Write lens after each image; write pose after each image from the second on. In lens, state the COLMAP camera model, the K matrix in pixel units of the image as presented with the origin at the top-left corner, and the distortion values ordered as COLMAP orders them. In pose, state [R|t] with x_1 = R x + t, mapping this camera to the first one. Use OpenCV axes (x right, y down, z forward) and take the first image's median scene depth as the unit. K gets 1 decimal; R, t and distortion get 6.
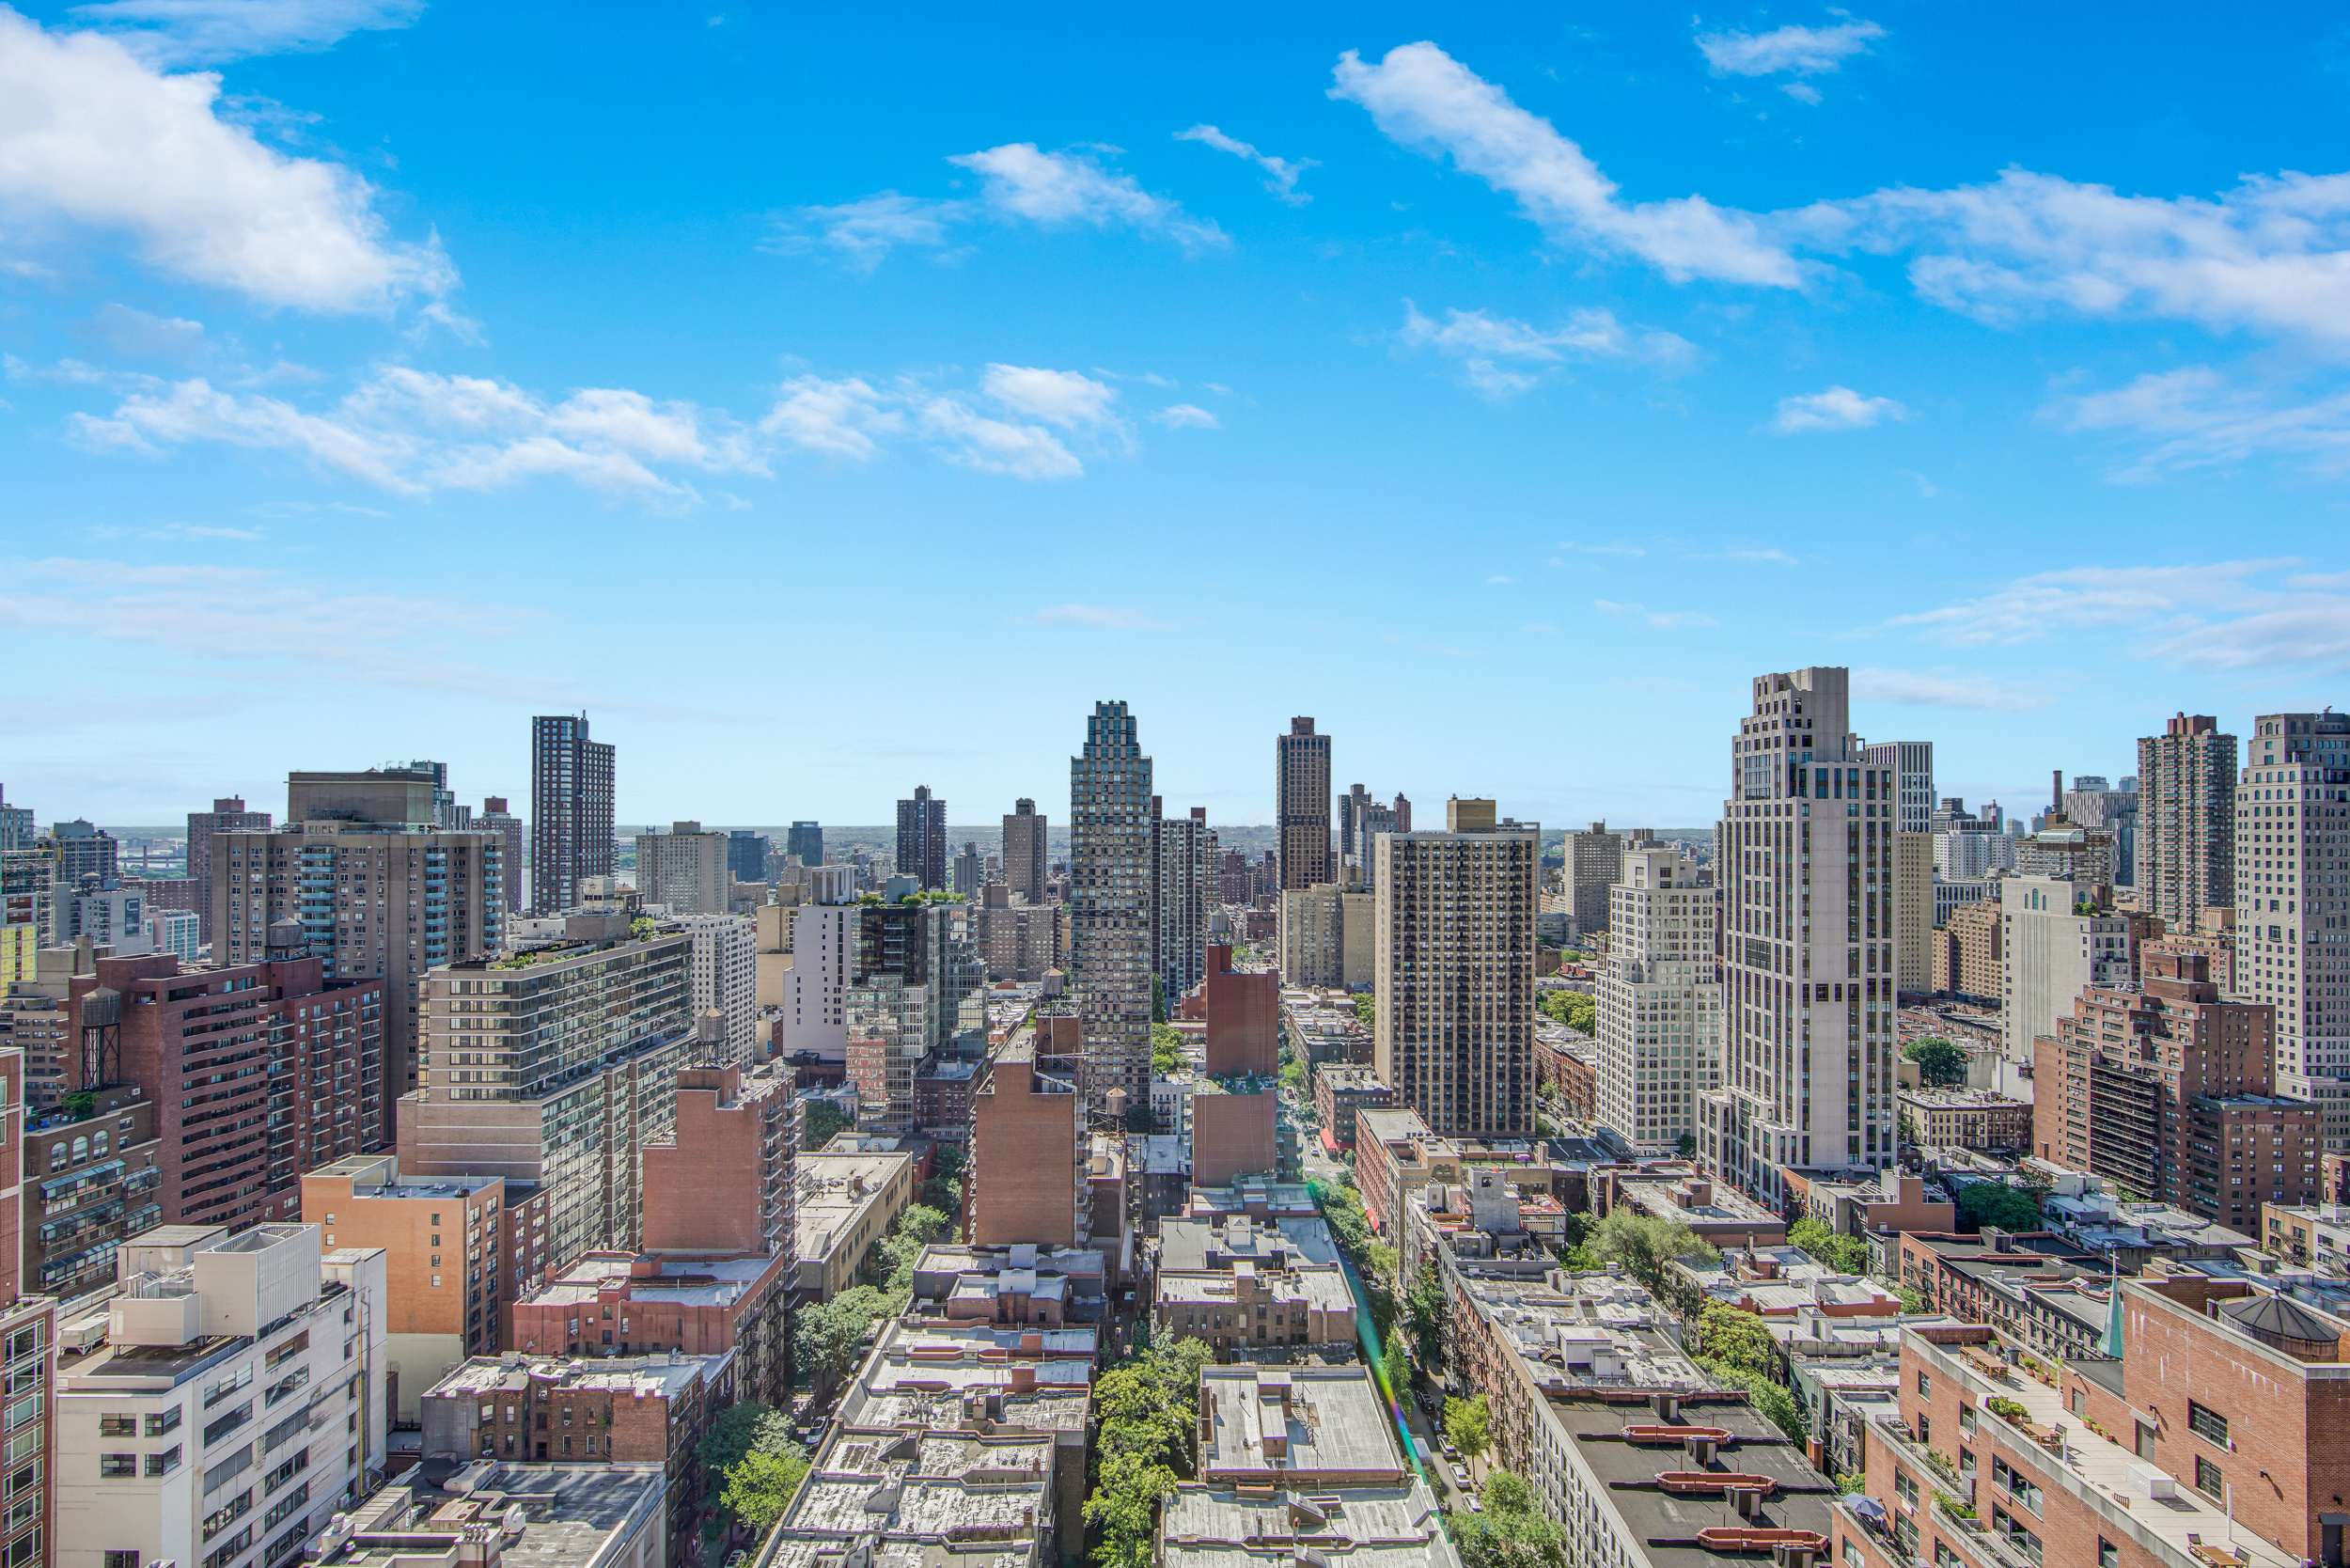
lens RADIAL K [[935.4, 0, 1183.2], [0, 935.4, 791.2], [0, 0, 1]] dist [0.000687, 0.000351]
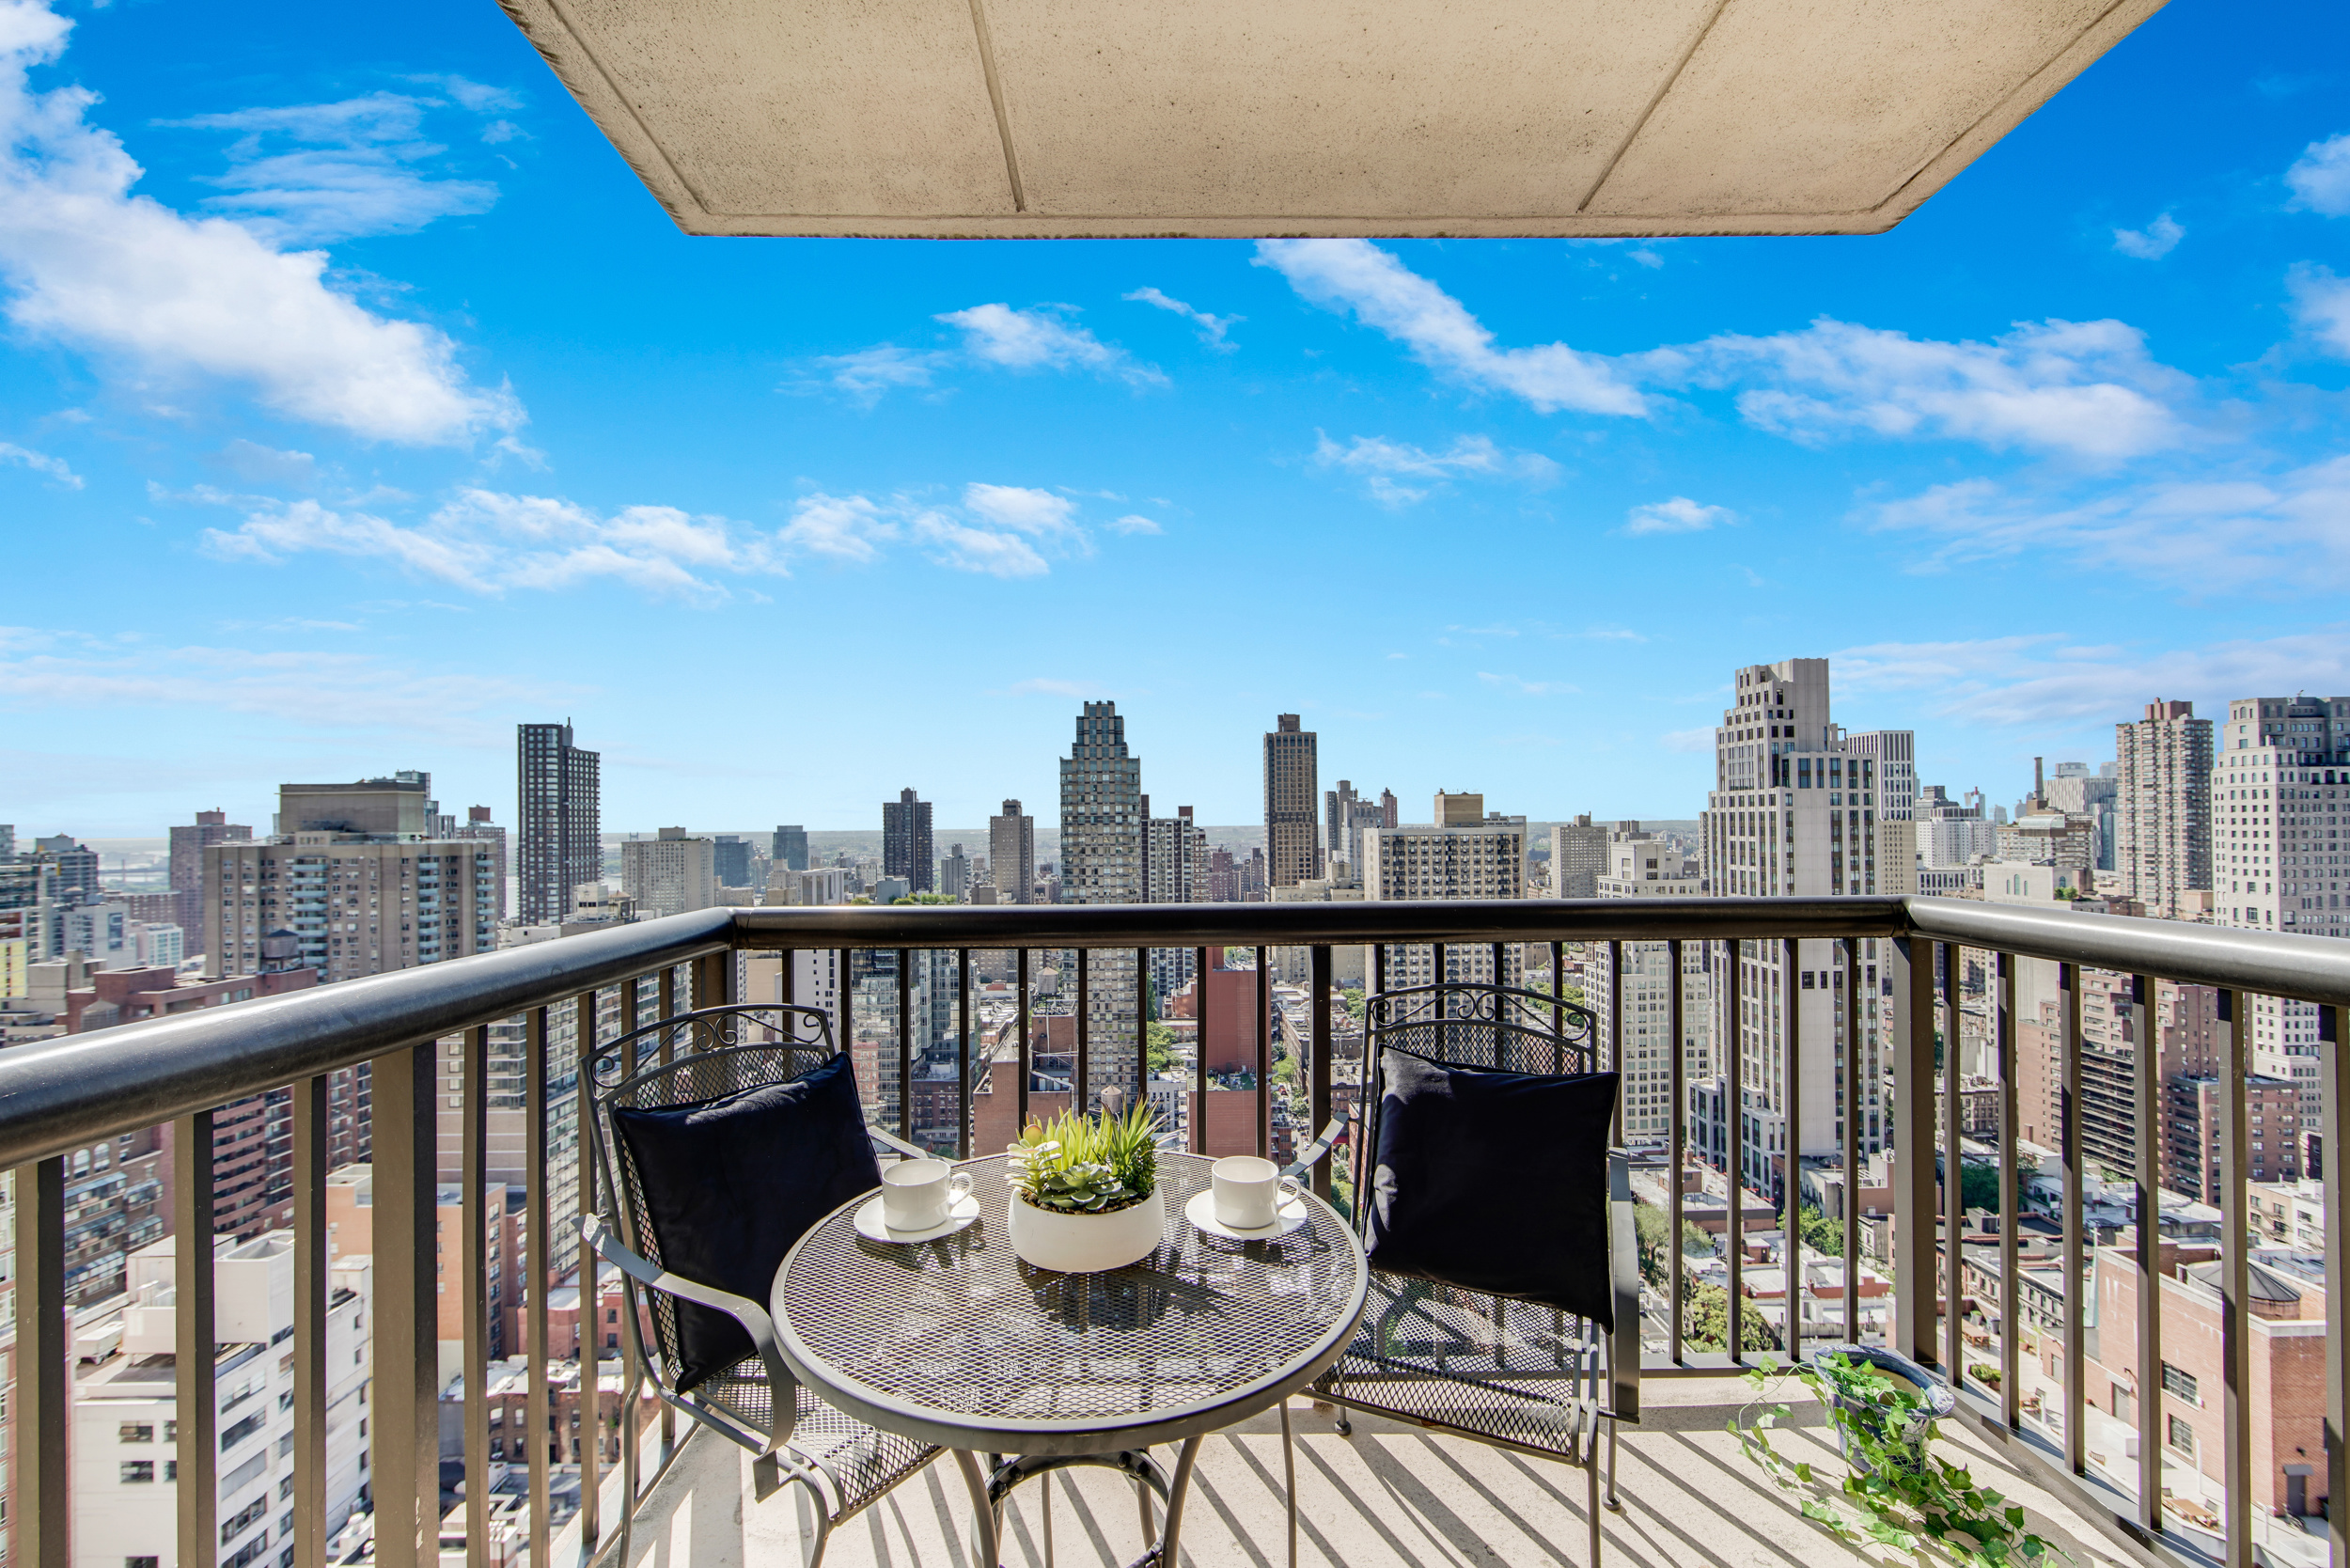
lens RADIAL K [[1031.2, 0, 1175.0], [0, 1031.2, 784.0], [0, 0, 1]] dist [-0.000062, 0.000194]
pose [[0.999671, -0.019798, -0.016277, 0.024621], [0.020118, 0.999602, 0.019763, -0.031931], [0.015880, -0.020084, 0.999672, -0.116550]]
